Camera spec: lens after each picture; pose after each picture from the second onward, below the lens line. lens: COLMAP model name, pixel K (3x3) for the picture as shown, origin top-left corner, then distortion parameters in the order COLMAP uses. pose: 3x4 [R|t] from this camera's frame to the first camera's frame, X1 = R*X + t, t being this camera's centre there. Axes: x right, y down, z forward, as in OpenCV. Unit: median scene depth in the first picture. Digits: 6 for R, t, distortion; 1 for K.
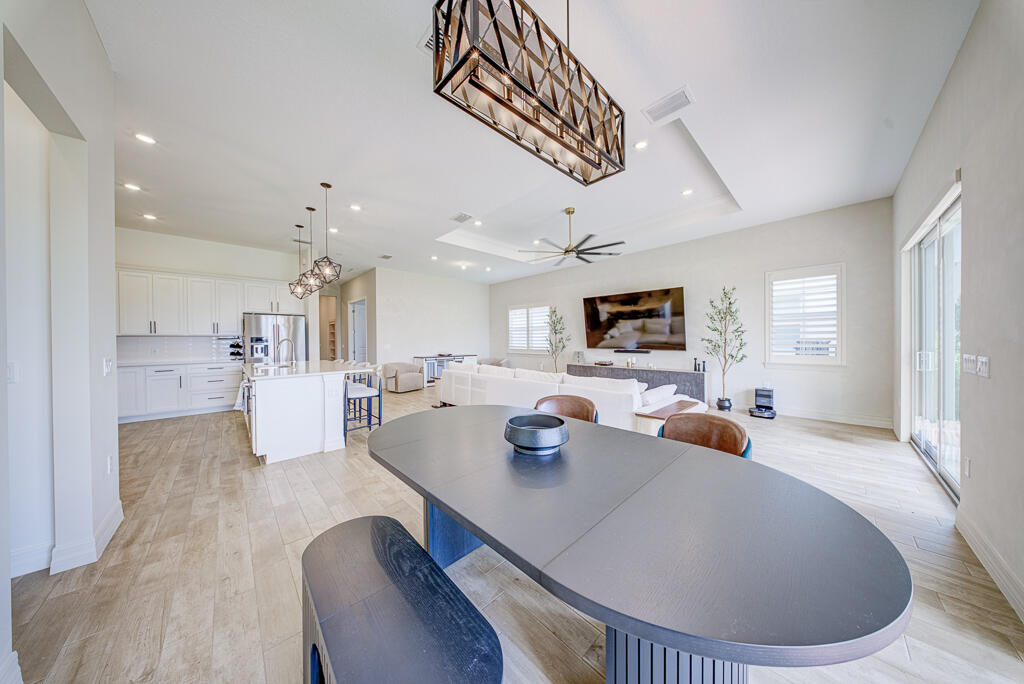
lens RADIAL K [[297.4, 0, 513.3], [0, 297.4, 341.9], [0, 0, 1]] dist [-0.006845, -0.000111]
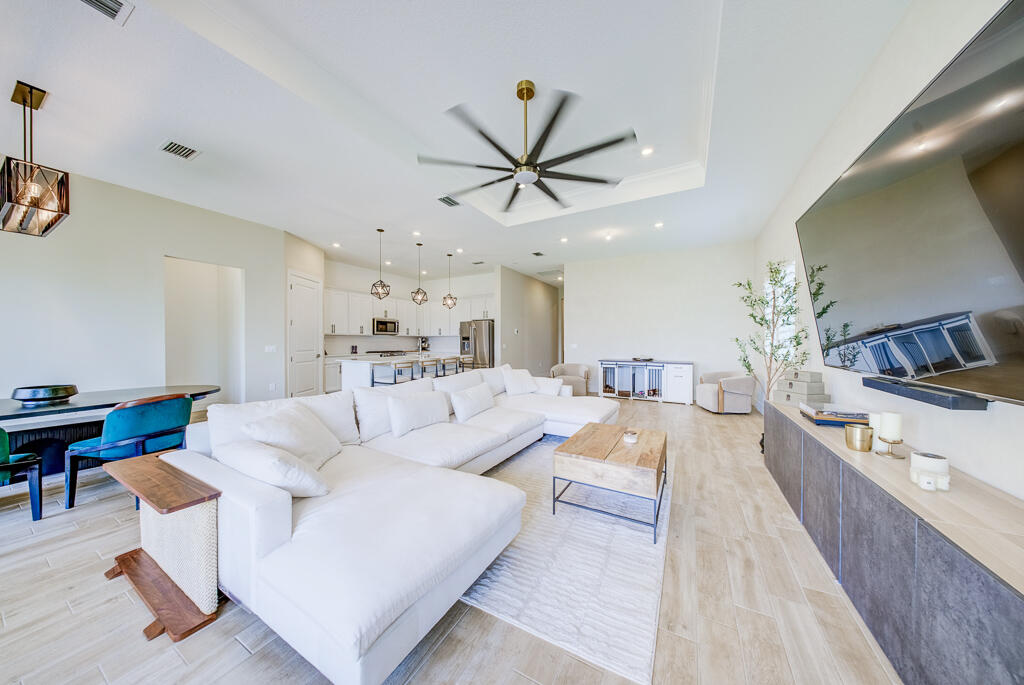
lens RADIAL K [[312.6, 0, 534.1], [0, 312.6, 344.0], [0, 0, 1]] dist [-0.000913, -0.000042]
pose [[0.340038, 0.017112, -0.940256, 0.669304], [-0.007750, 0.999851, 0.015394, -0.006627], [0.940380, 0.002052, 0.340120, 0.759587]]
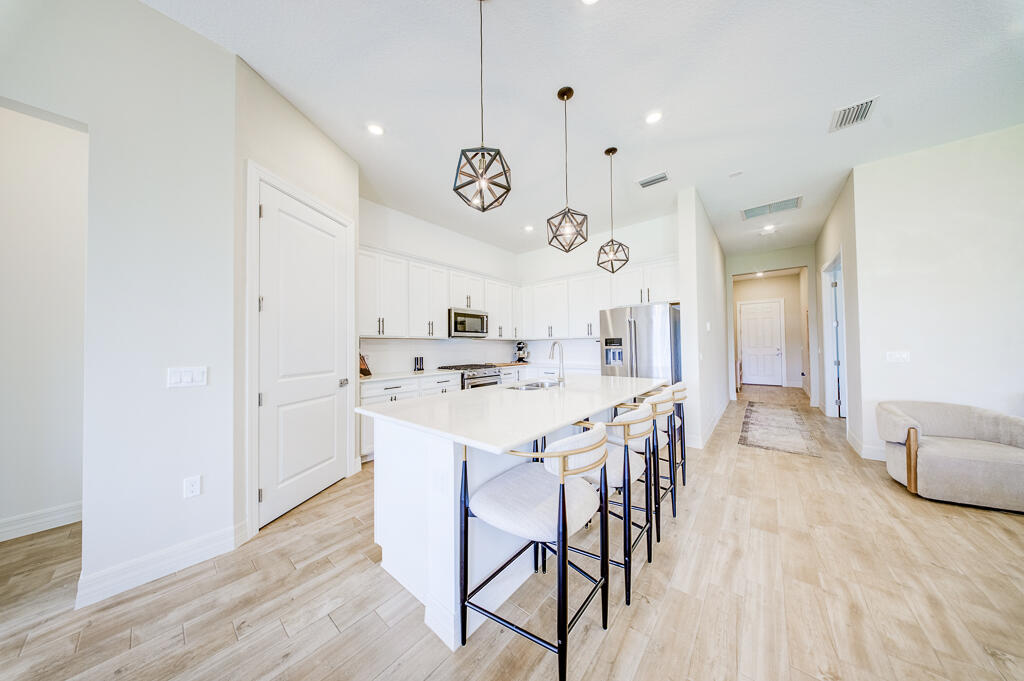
lens RADIAL K [[297.4, 0, 513.3], [0, 297.4, 340.4], [0, 0, 1]] dist [-0.006845, -0.000111]
pose [[0.104331, -0.013924, -0.994445, -0.132220], [0.005517, 0.999895, -0.013421, -0.002310], [0.994527, -0.004086, 0.104396, 0.639873]]
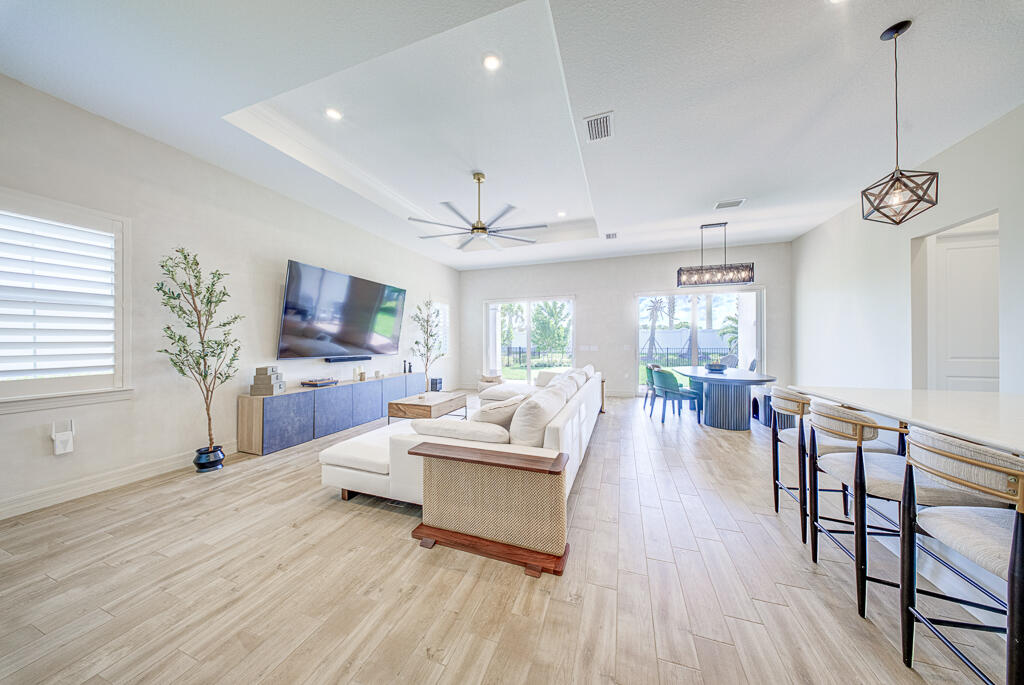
lens RADIAL K [[297.4, 0, 513.3], [0, 297.4, 342.4], [0, 0, 1]] dist [-0.006845, -0.000111]
pose [[-0.440079, 0.008220, 0.897921, -0.487475], [0.014131, 0.999898, -0.002228, 0.000811], [-0.897848, 0.011708, -0.440150, 1.164009]]
